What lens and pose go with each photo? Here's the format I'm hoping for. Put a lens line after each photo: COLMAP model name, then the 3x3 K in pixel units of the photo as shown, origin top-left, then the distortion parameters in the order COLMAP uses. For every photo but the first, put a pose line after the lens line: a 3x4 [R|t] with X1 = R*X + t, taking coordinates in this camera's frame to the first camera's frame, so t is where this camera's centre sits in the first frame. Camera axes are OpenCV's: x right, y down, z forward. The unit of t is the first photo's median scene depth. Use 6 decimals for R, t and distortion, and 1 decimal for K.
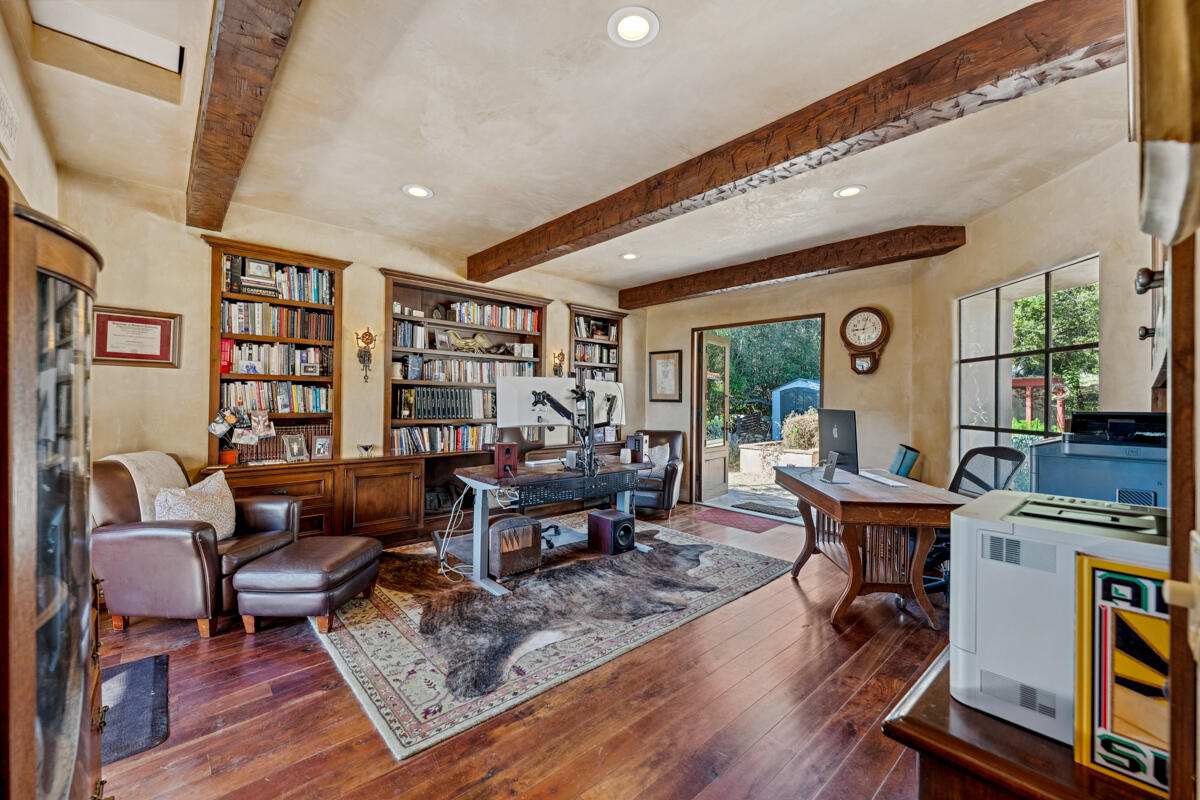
lens RADIAL K [[483.9, 0, 598.7], [0, 483.9, 396.2], [0, 0, 1]] dist [0.000667, 0.000116]
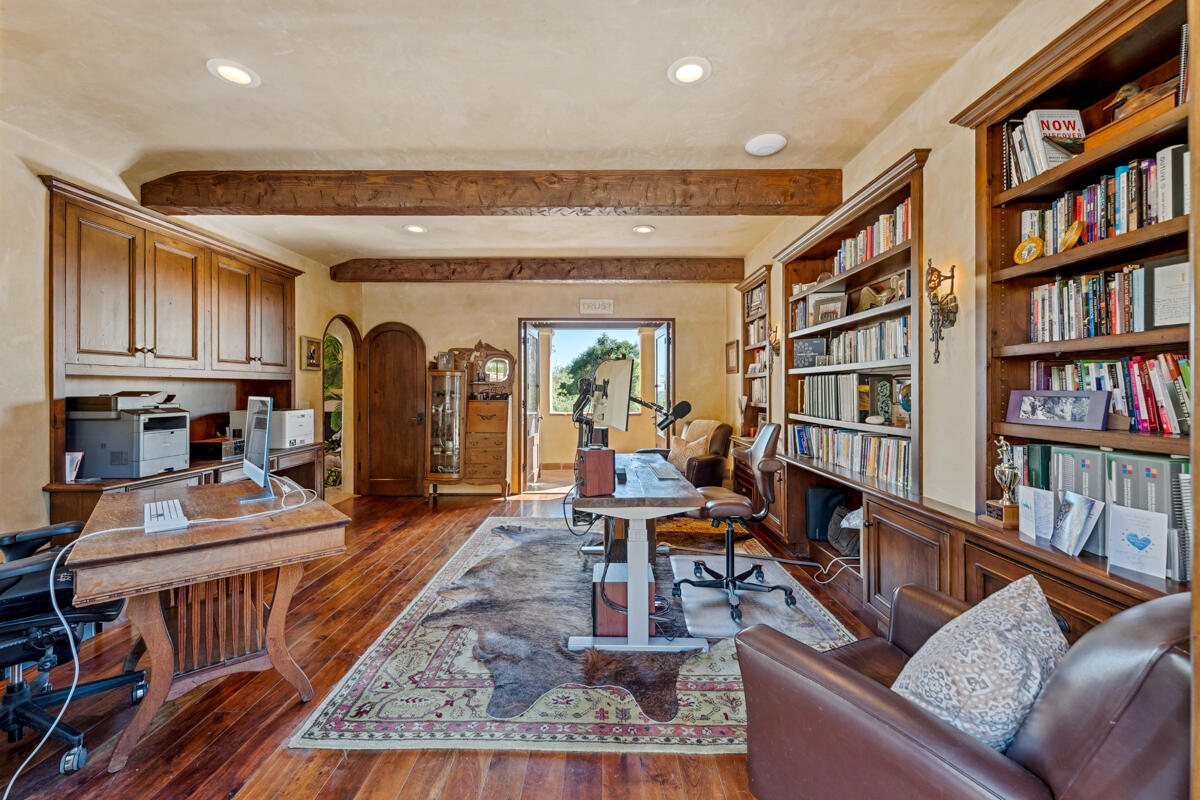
lens RADIAL K [[483.9, 0, 598.7], [0, 483.9, 396.2], [0, 0, 1]] dist [0.000667, 0.000116]
pose [[-0.679492, -0.000166, -0.733683, 0.593774], [-0.001298, 0.999999, 0.000976, 0.018375], [0.733682, 0.001616, -0.679491, 1.646786]]
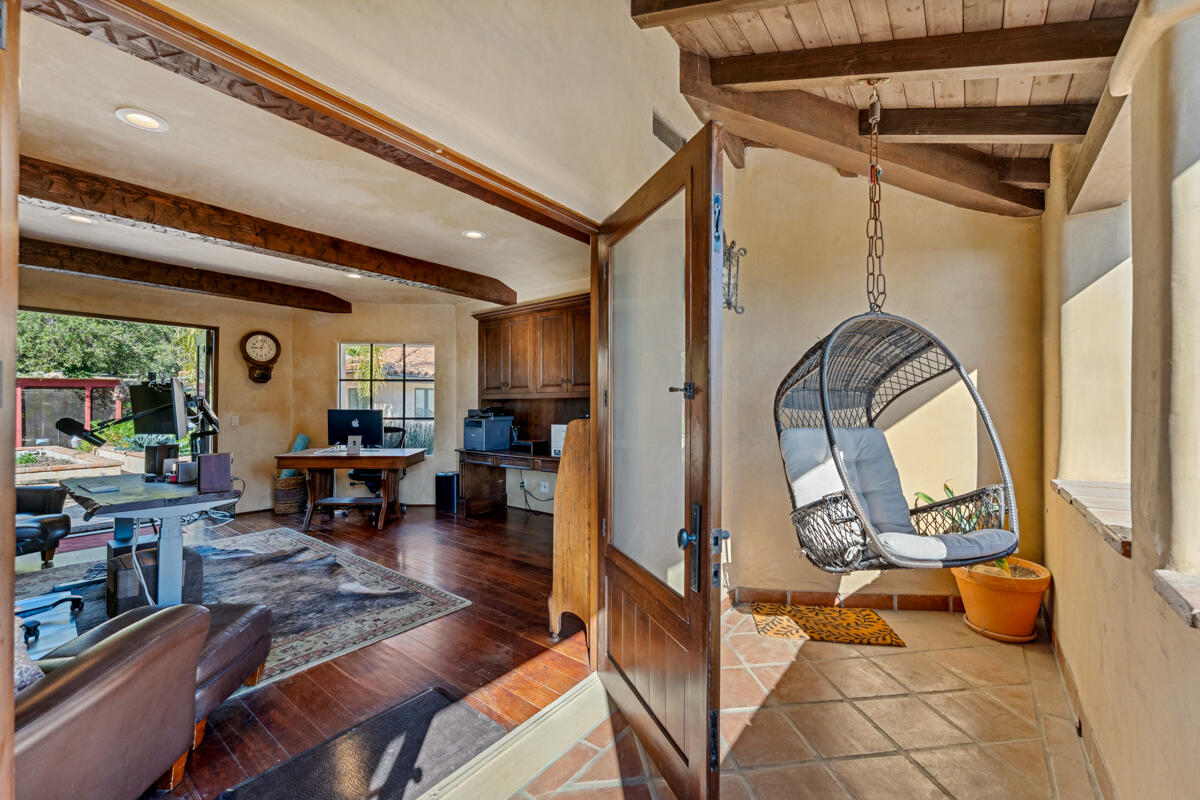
lens RADIAL K [[483.9, 0, 598.7], [0, 483.9, 396.2], [0, 0, 1]] dist [0.000667, 0.000116]
pose [[-0.165729, 0.008765, 0.986132, -1.114492], [-0.010585, 0.999887, -0.010666, -0.007447], [-0.986115, -0.012205, -0.165617, 0.410665]]
